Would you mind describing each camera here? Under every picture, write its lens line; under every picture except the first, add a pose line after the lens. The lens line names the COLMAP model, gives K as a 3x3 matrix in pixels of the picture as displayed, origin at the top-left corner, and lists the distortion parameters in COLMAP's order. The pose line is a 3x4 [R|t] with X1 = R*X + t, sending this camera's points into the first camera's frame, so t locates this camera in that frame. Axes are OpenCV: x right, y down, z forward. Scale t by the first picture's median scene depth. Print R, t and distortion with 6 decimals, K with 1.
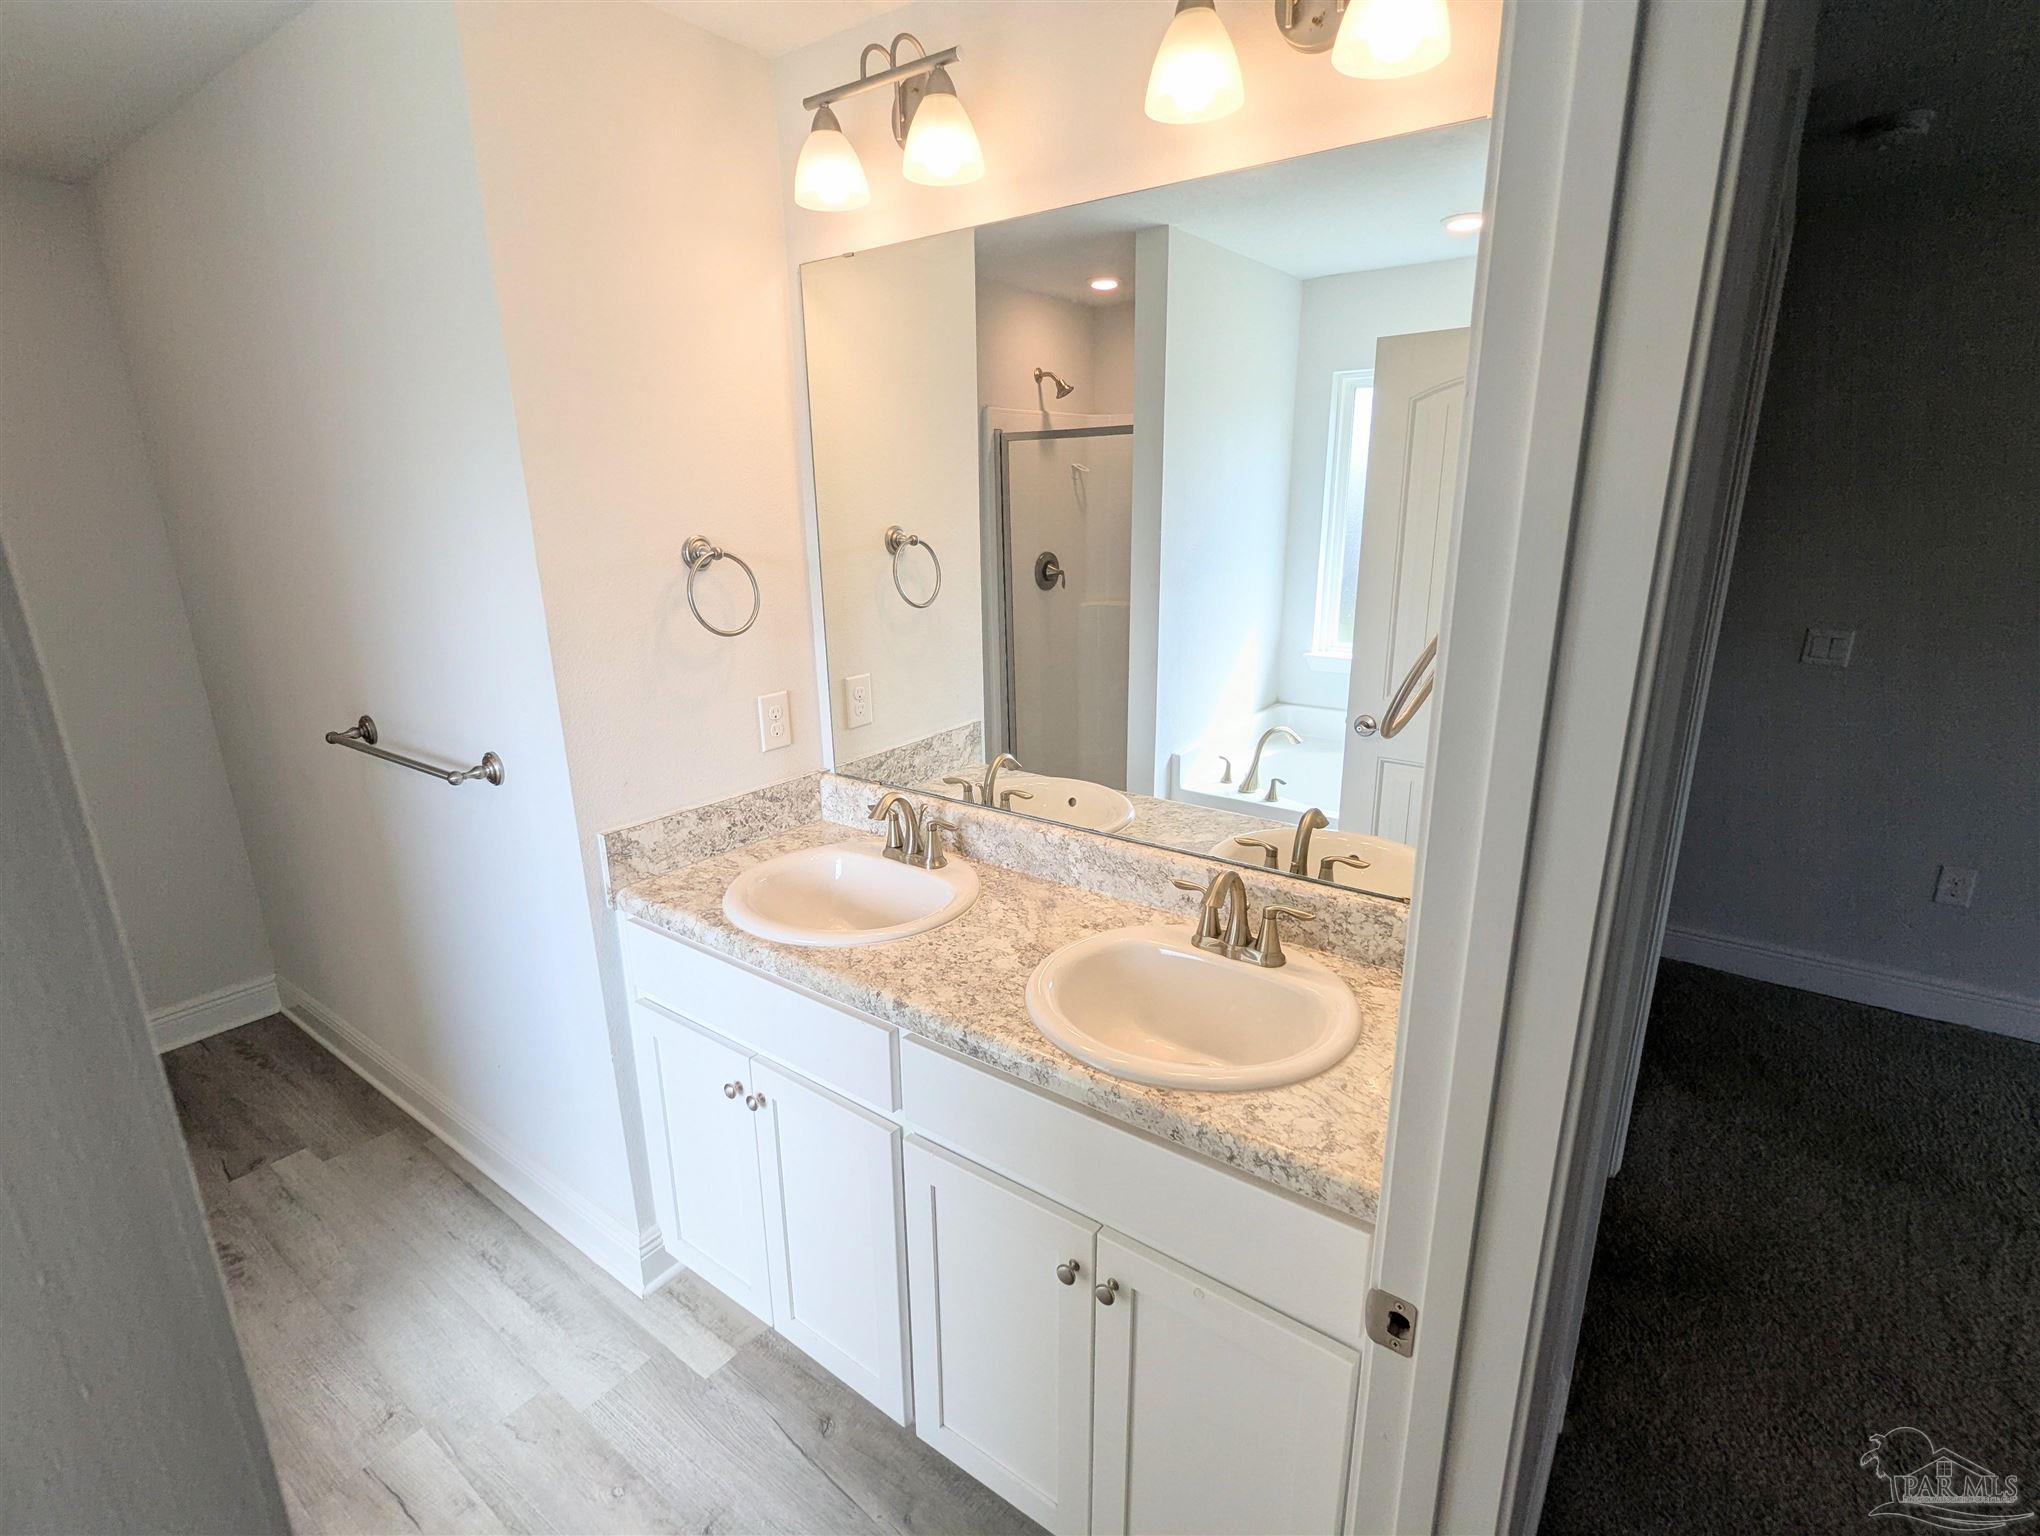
lens RADIAL K [[969.3, 0, 1023.2], [0, 969.3, 753.6], [0, 0, 1]] dist [0.002264, -0.001257]
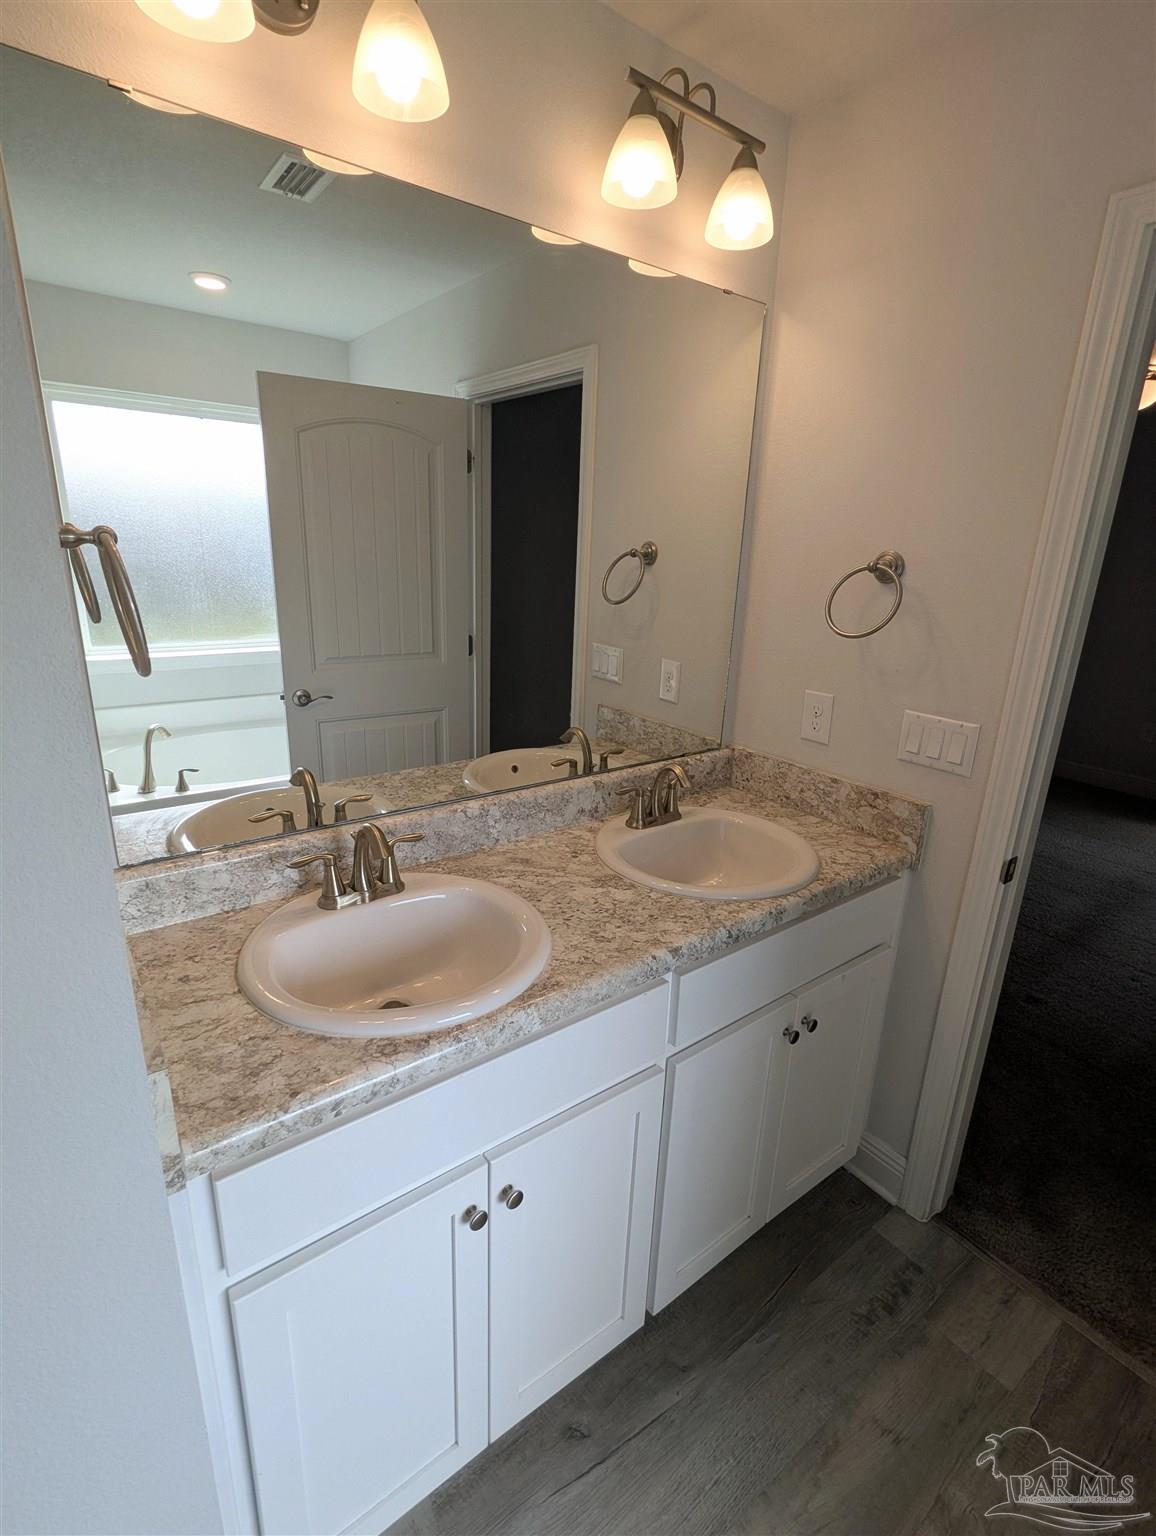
lens RADIAL K [[729.9, 0, 563.2], [0, 729.9, 751.3], [0, 0, 1]] dist [0.002264, -0.001257]
pose [[0.298258, -0.244623, 0.922606, -0.722939], [0.208709, 0.959924, 0.187047, -0.117010], [-0.931388, 0.136768, 0.337360, 0.663602]]
